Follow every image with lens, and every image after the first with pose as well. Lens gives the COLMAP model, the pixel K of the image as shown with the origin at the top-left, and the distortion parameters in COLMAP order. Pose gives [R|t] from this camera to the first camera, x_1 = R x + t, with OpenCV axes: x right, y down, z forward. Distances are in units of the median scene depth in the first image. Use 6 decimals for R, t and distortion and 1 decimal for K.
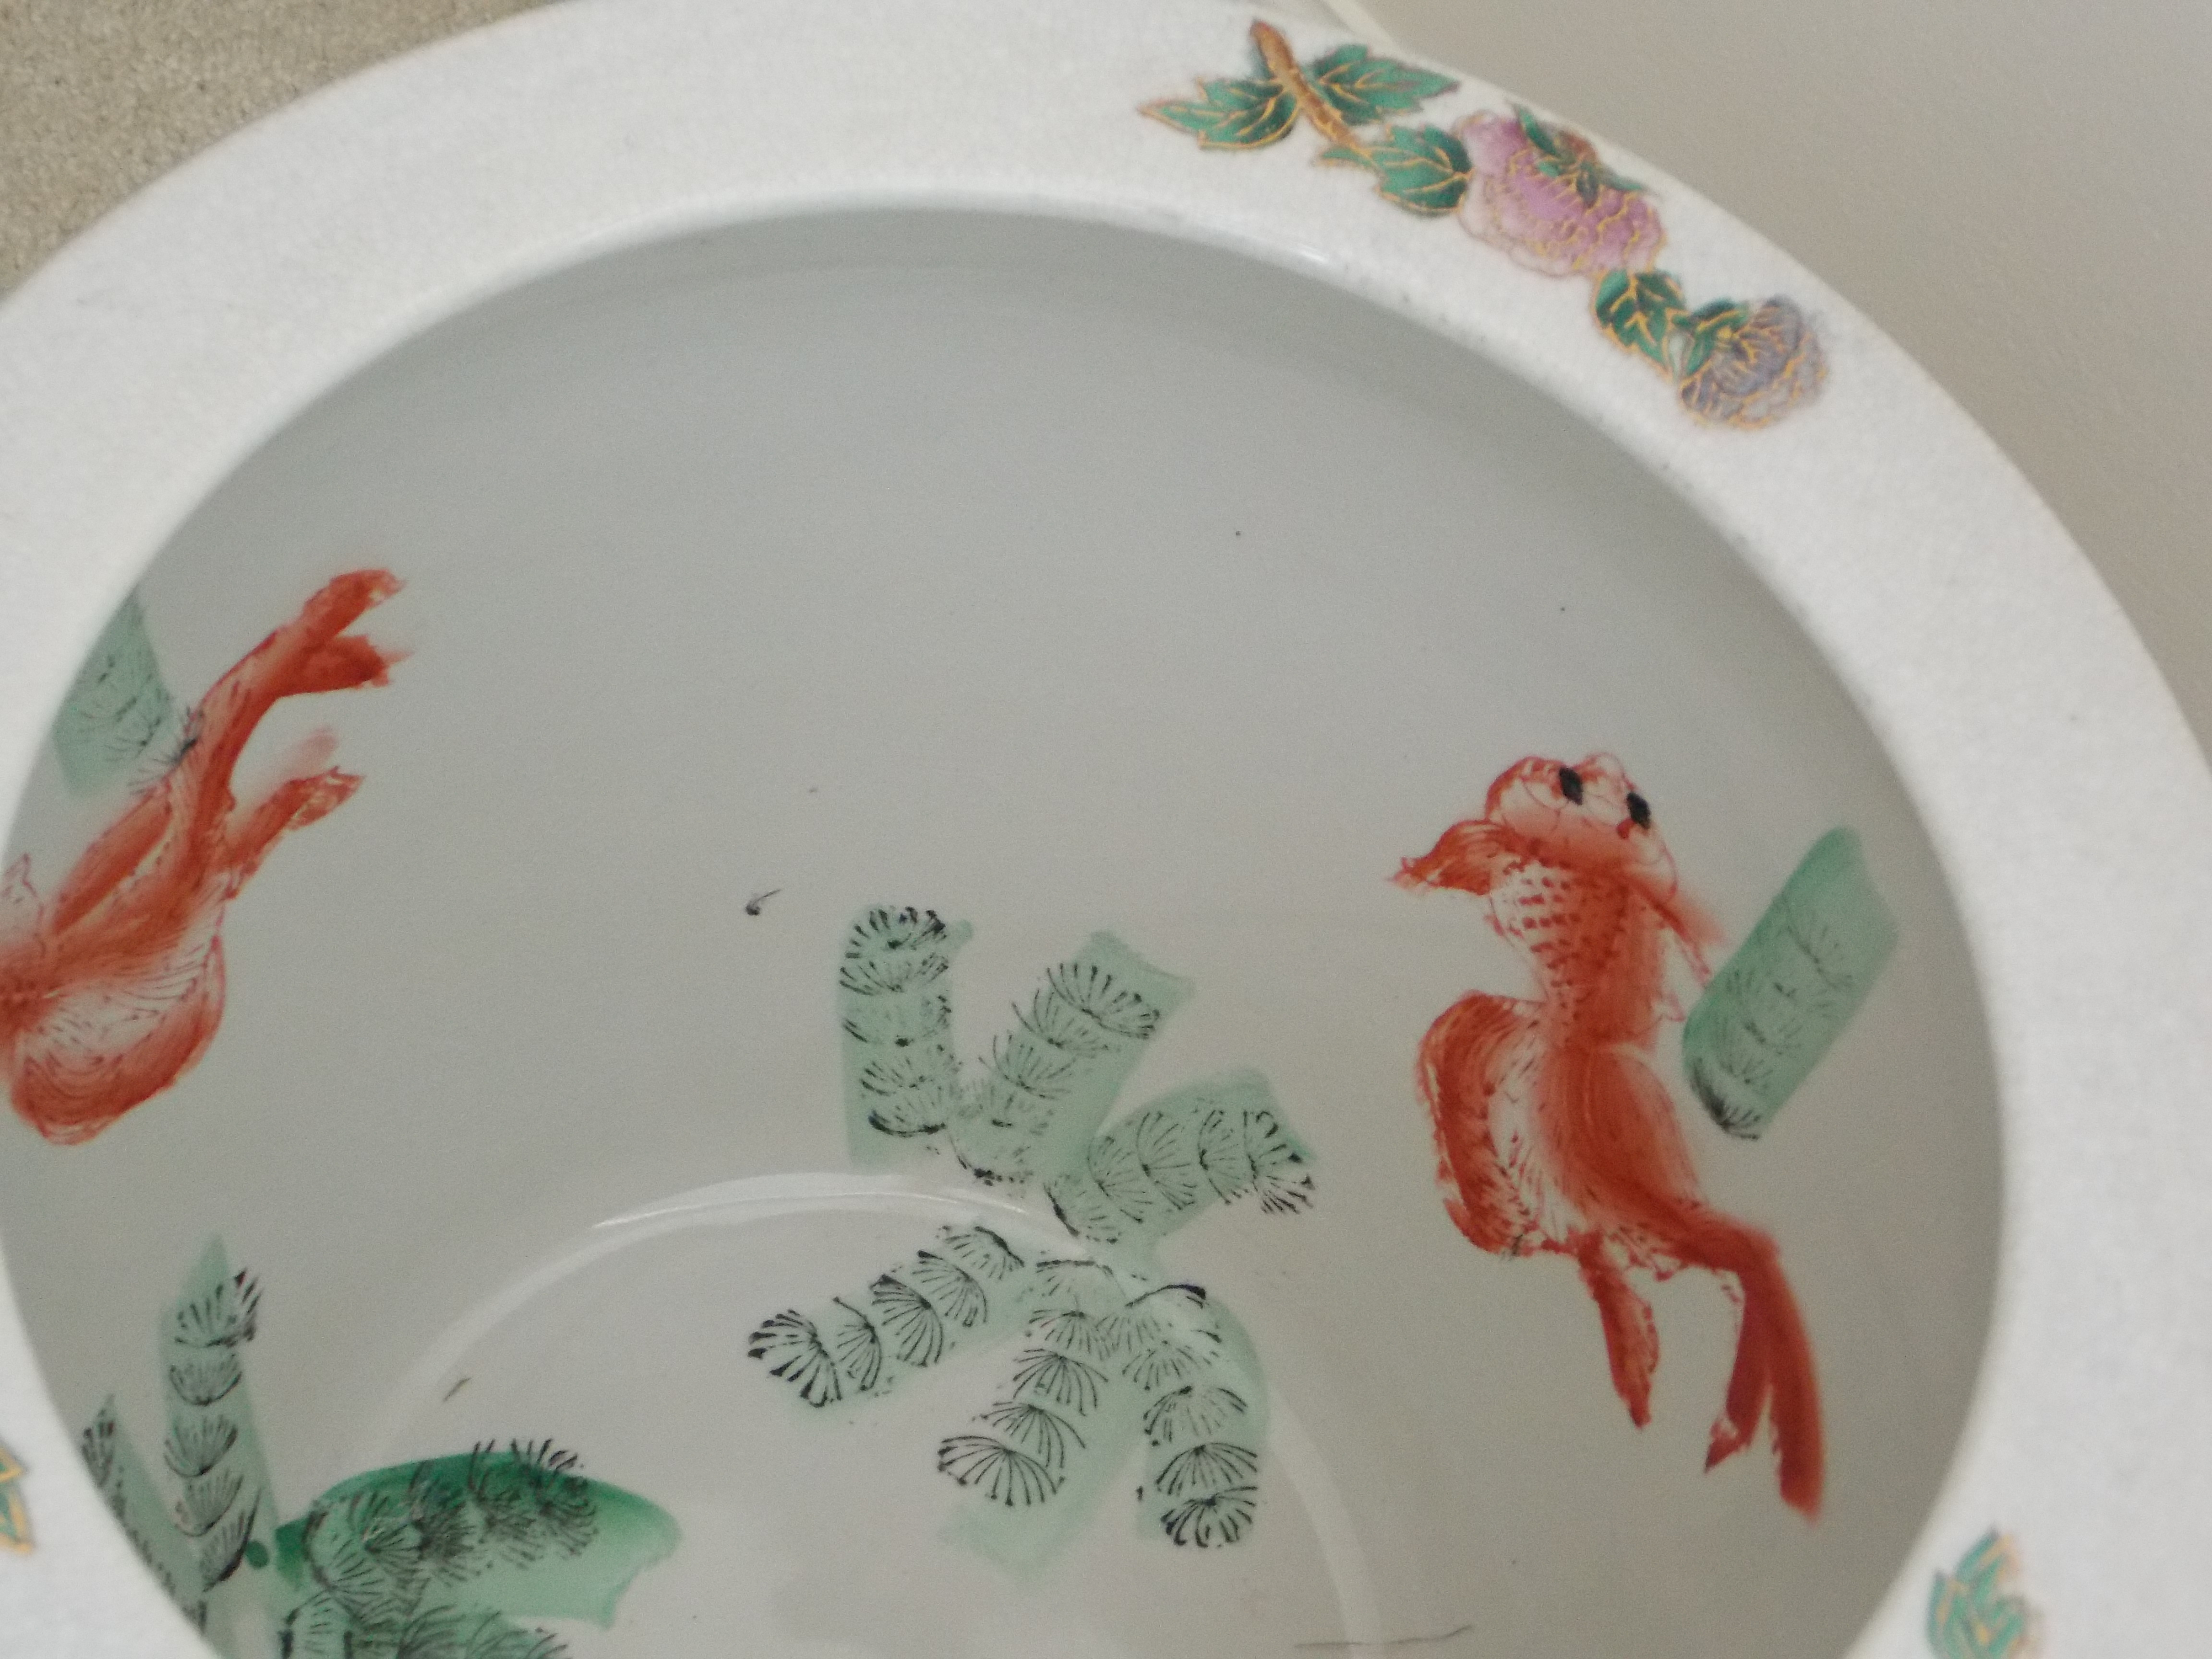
lens RADIAL K [[4947.2, 0, 1106.7], [0, 4947.2, 829.0], [0, 0, 1]] dist [0.346804, 0.000000]
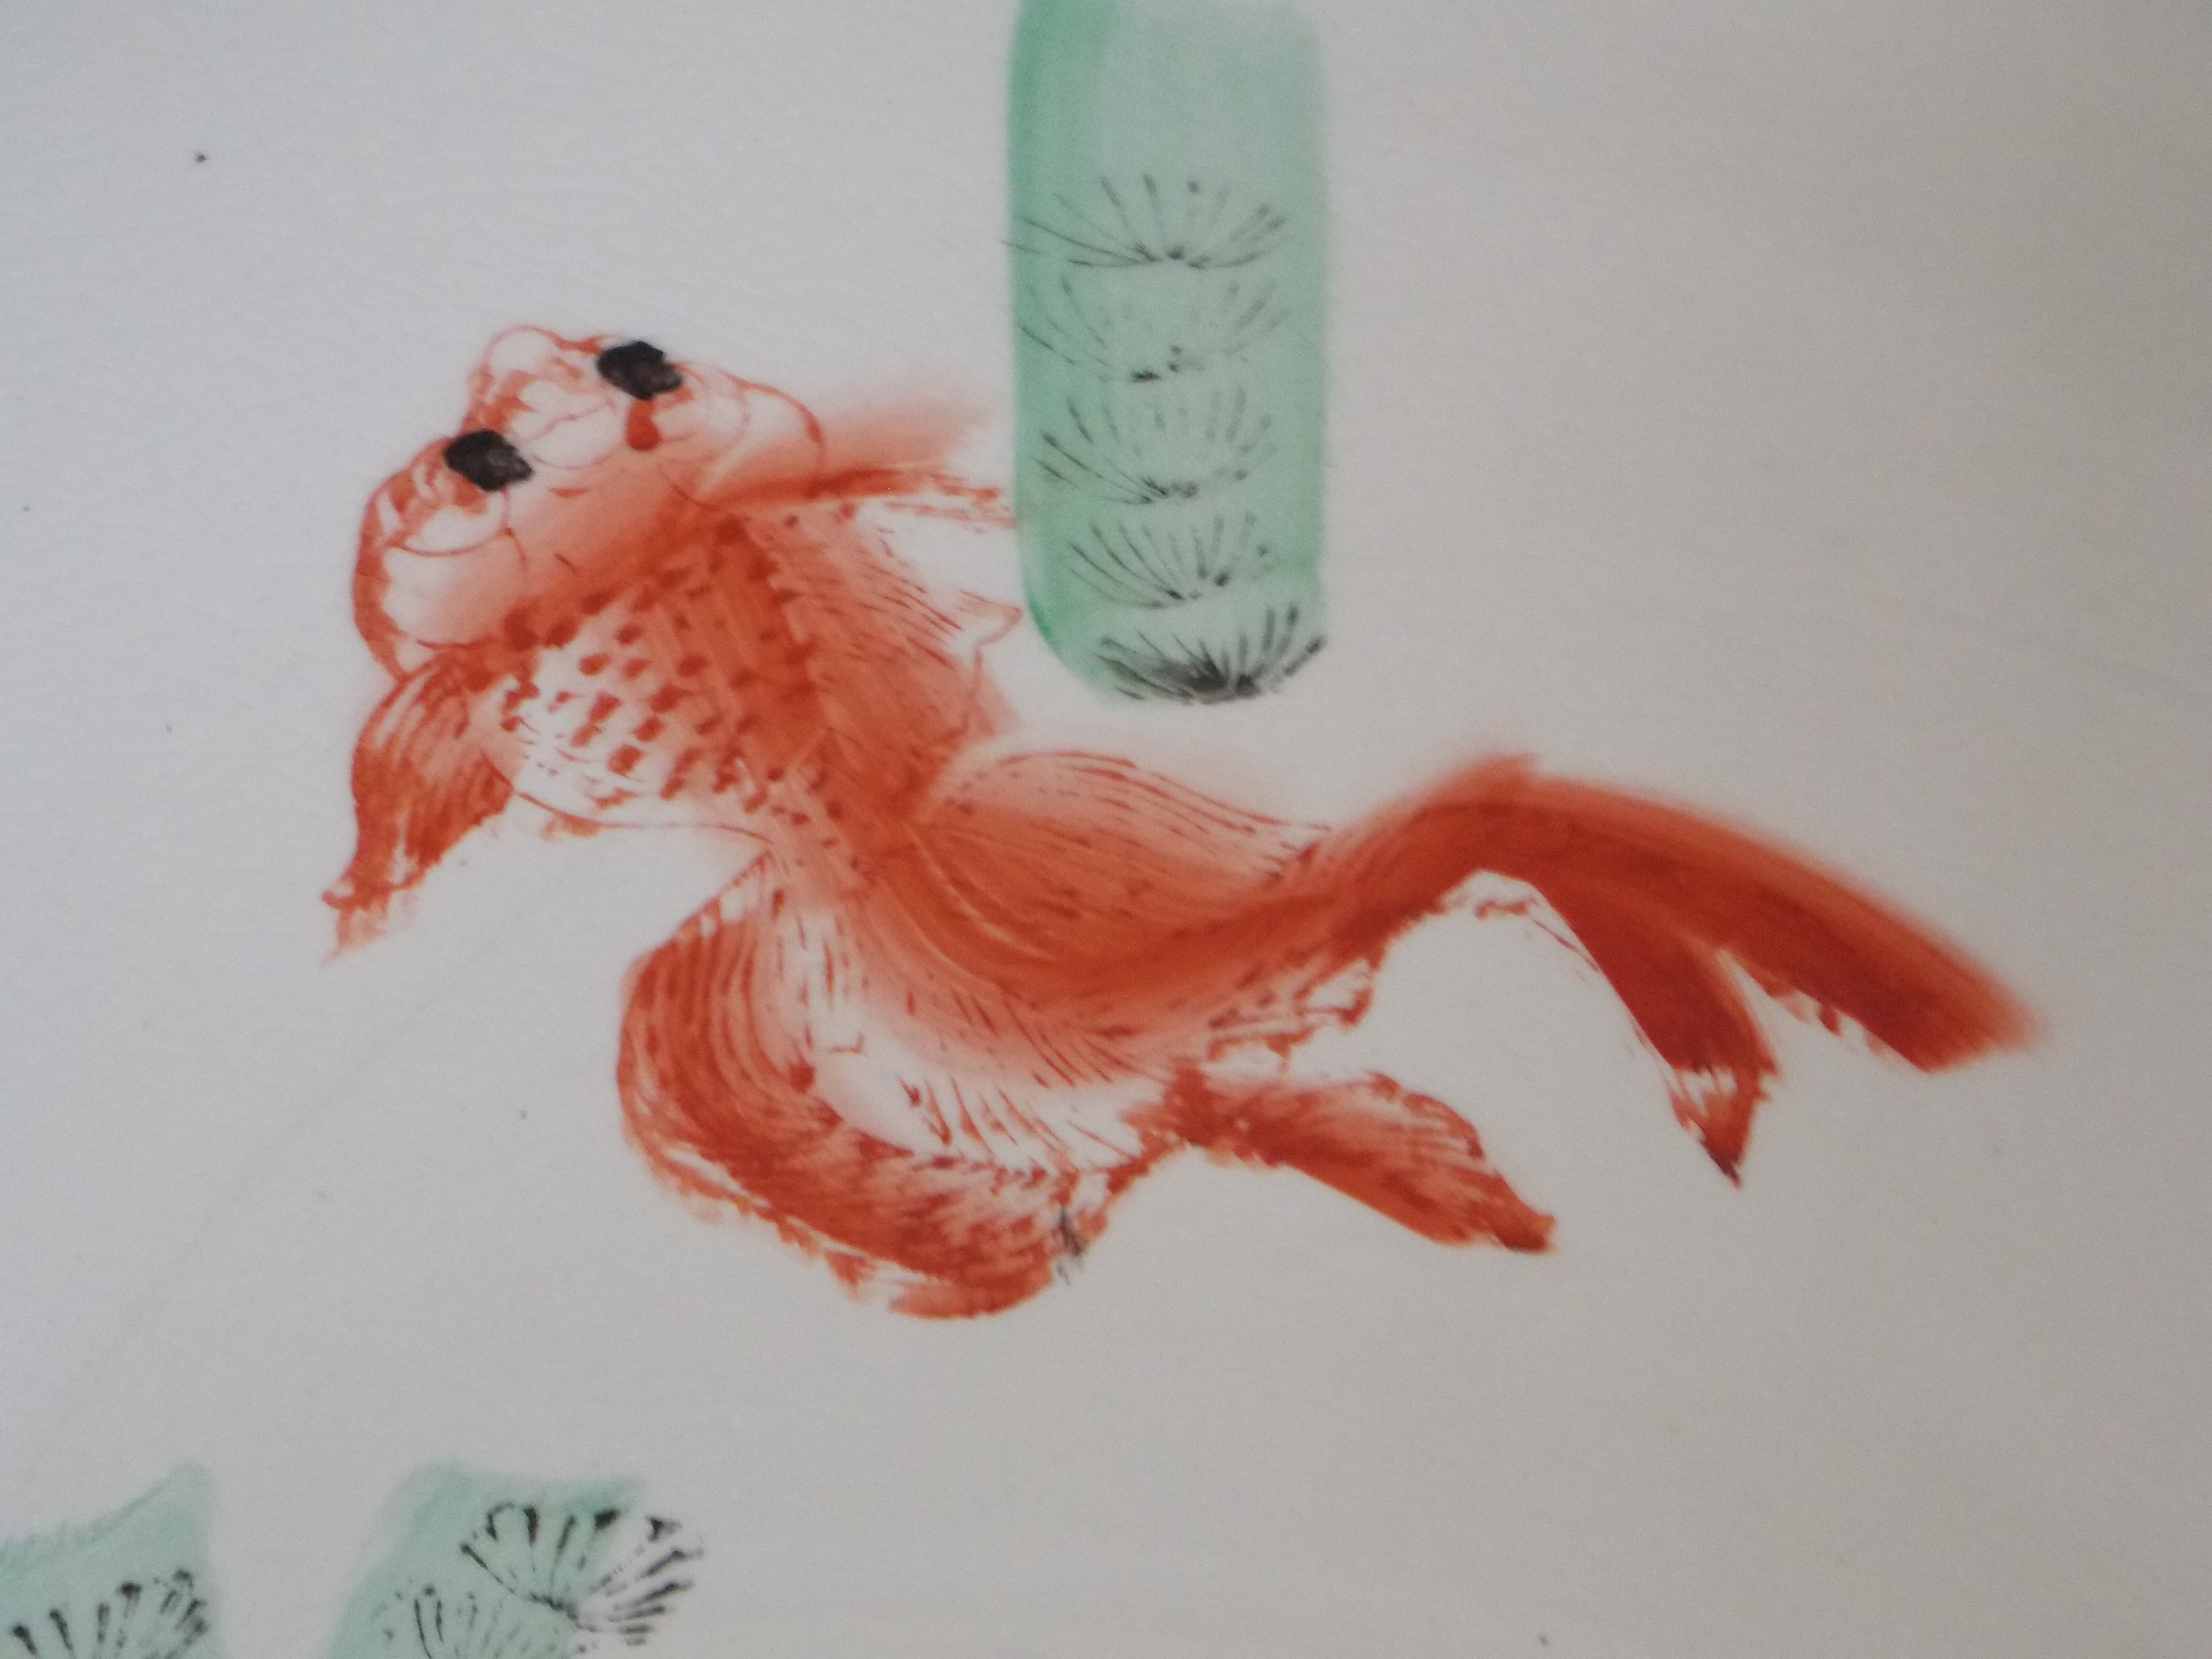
lens RADIAL K [[4947.2, 0, 1106.2], [0, 4947.2, 830.4], [0, 0, 1]] dist [0.346804, 0.000000]
pose [[0.550008, -0.759065, 0.348297, -0.055466], [0.759305, 0.628155, 0.169931, -0.021166], [-0.347774, 0.171001, 0.921853, 0.559905]]
